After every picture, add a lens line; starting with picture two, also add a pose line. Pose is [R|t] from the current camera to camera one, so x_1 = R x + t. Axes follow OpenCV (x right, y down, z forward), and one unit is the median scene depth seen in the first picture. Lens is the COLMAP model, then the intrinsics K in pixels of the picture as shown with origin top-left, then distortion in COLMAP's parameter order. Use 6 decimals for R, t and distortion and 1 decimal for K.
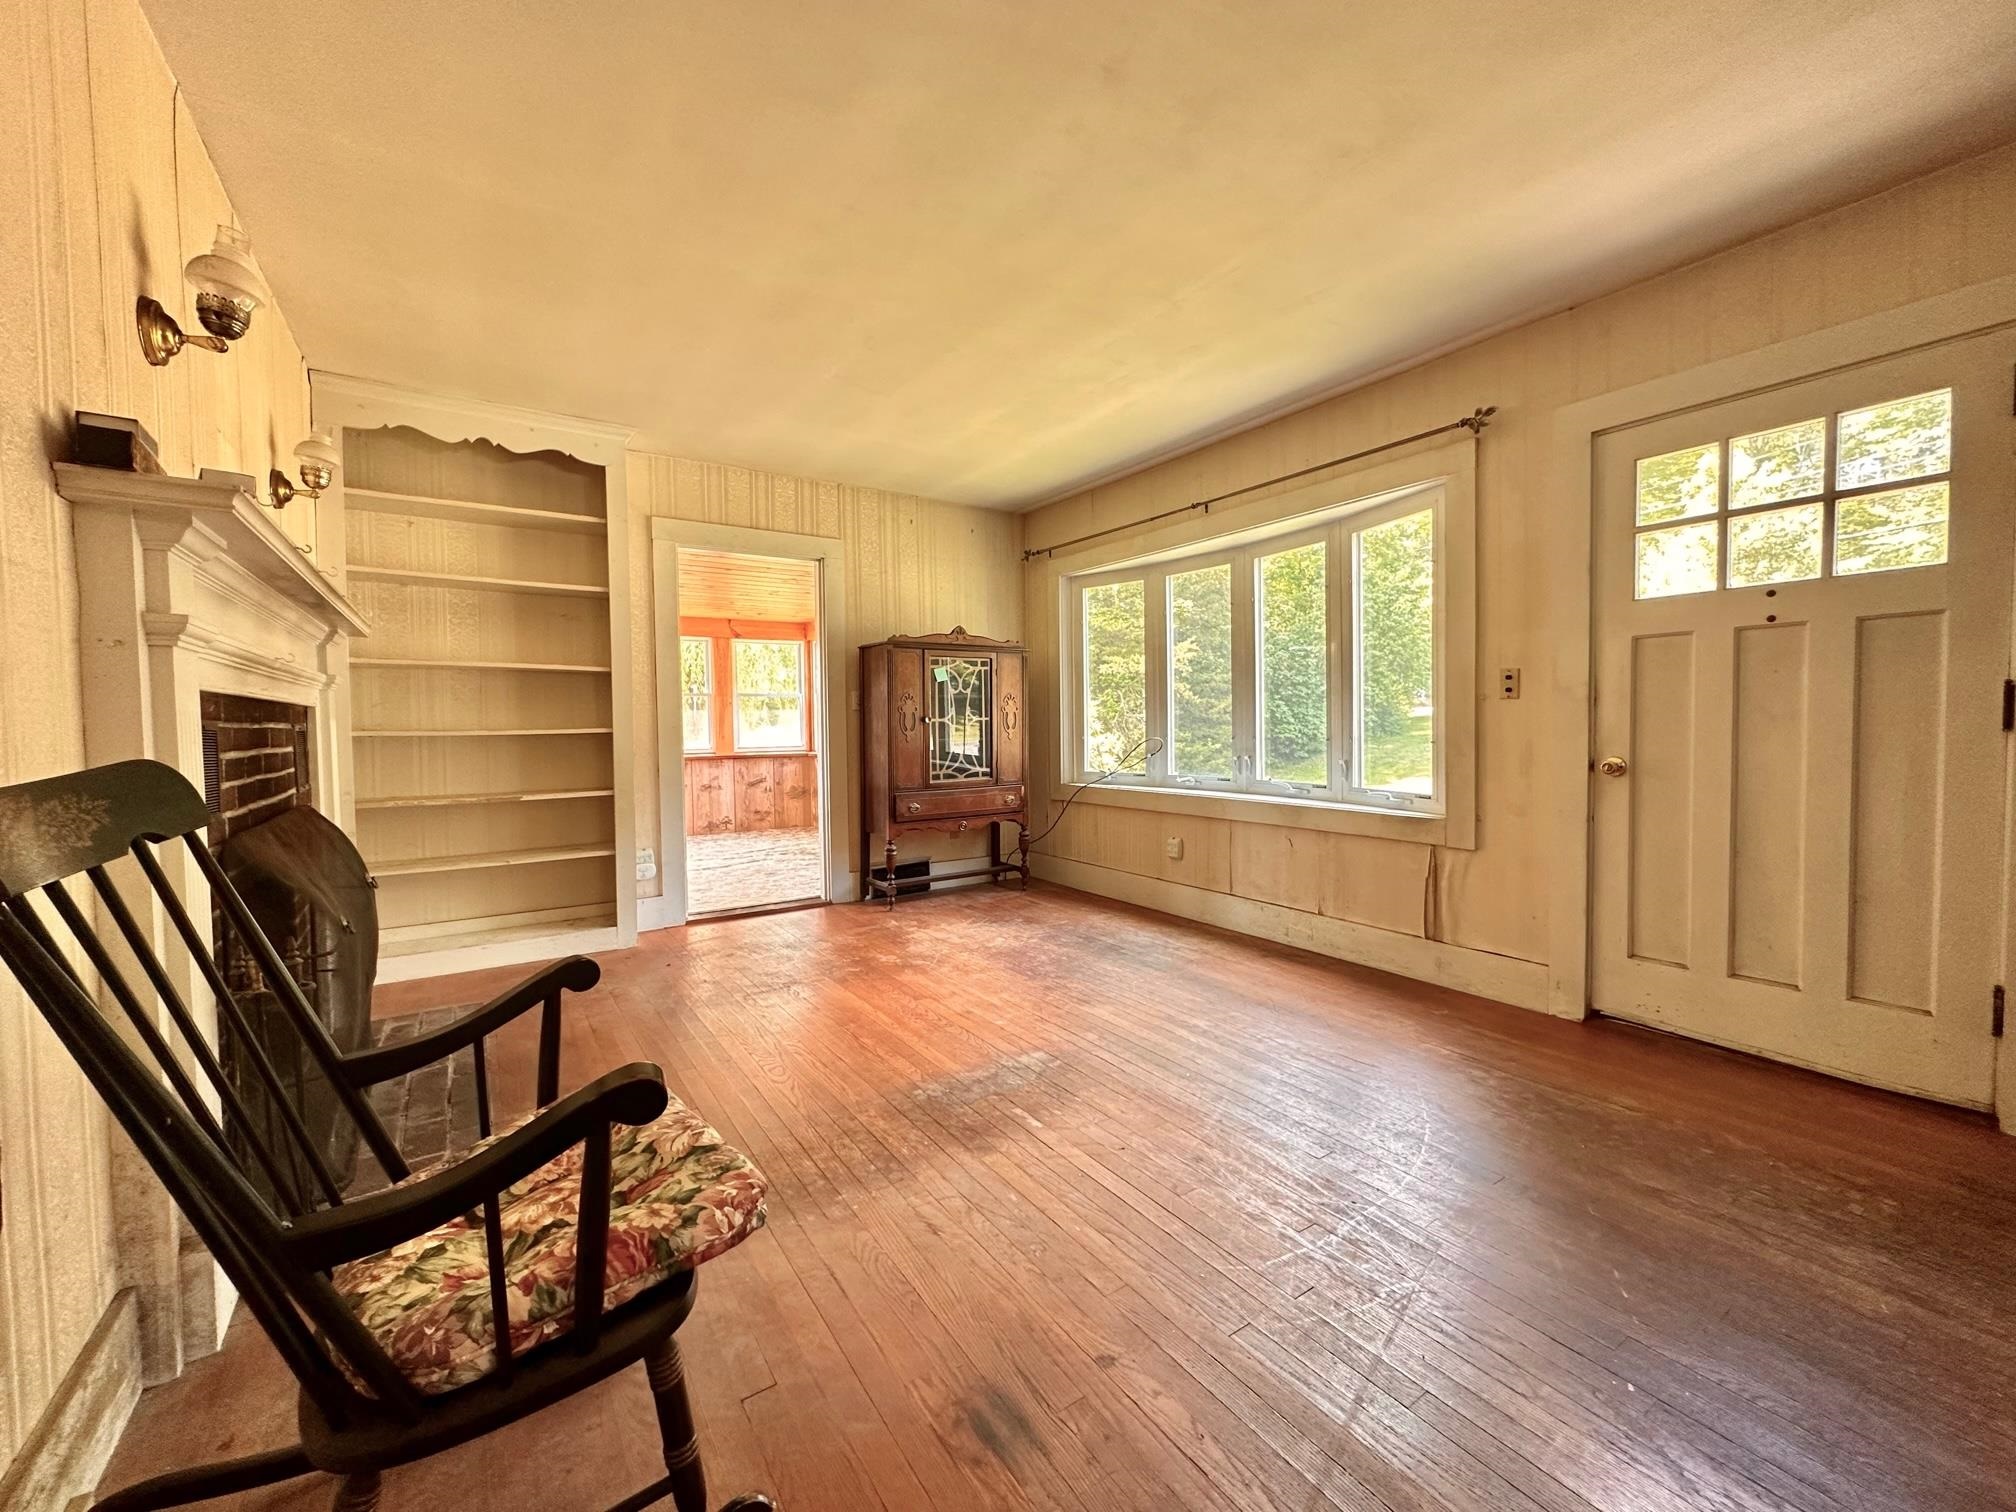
lens RADIAL K [[787.2, 0, 1008.0], [0, 787.2, 756.0], [0, 0, 1]] dist [0.002504, 0.000221]
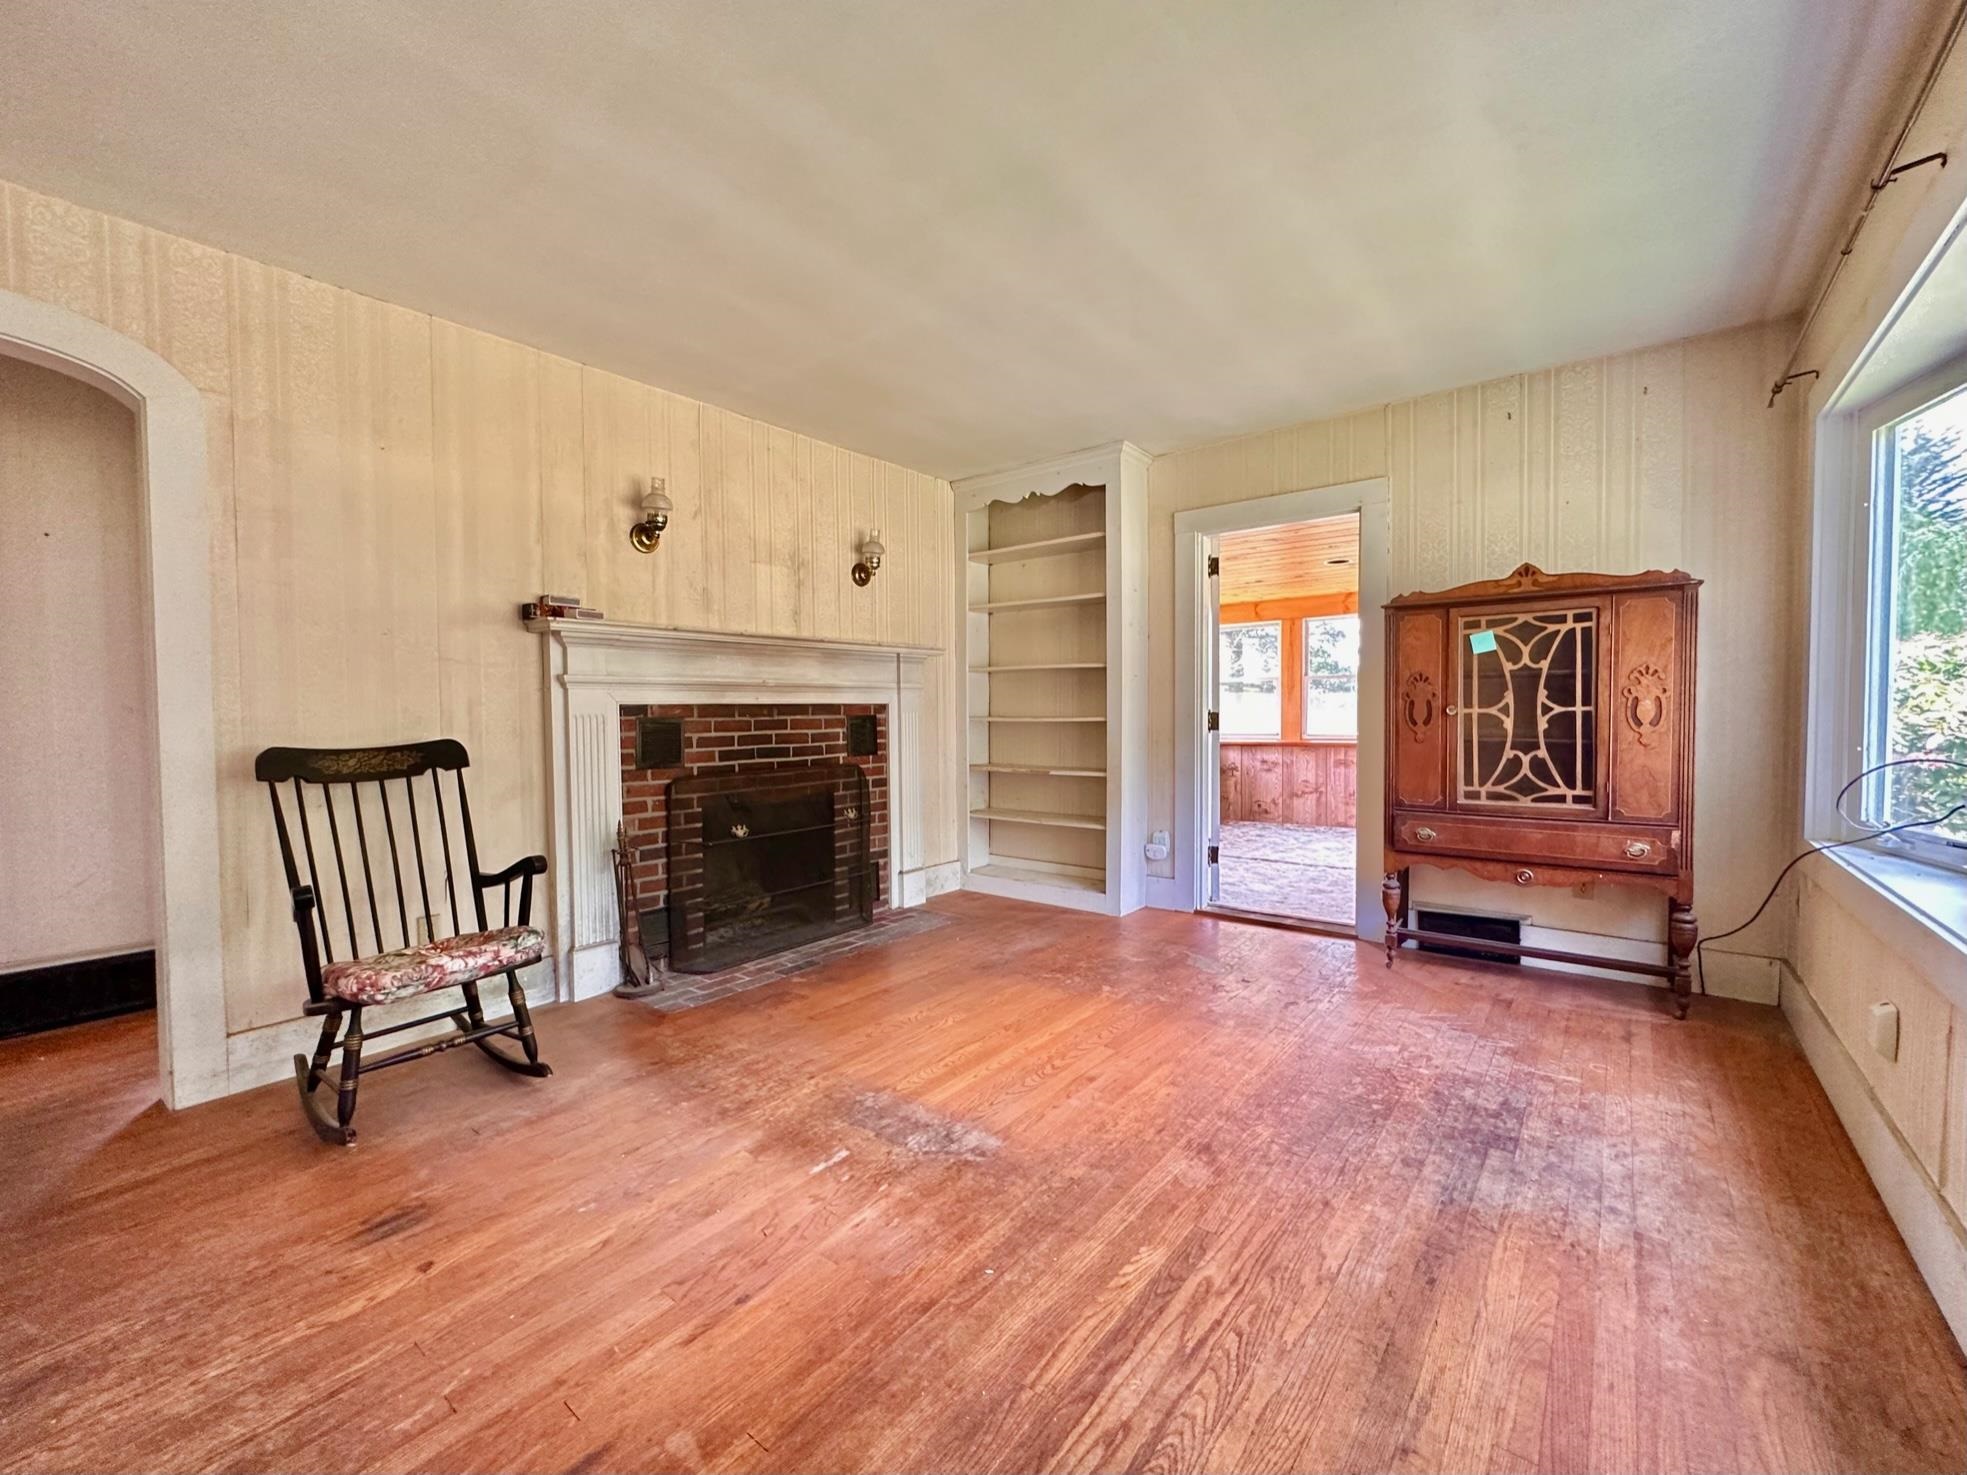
lens RADIAL K [[808.8, 0, 1004.9], [0, 808.8, 733.5], [0, 0, 1]] dist [-0.000394, 0.000058]
pose [[0.318847, 0.036680, -0.947096, 0.470368], [-0.033889, 0.999053, 0.027283, -0.034020], [0.947200, 0.023397, 0.319788, 0.431859]]
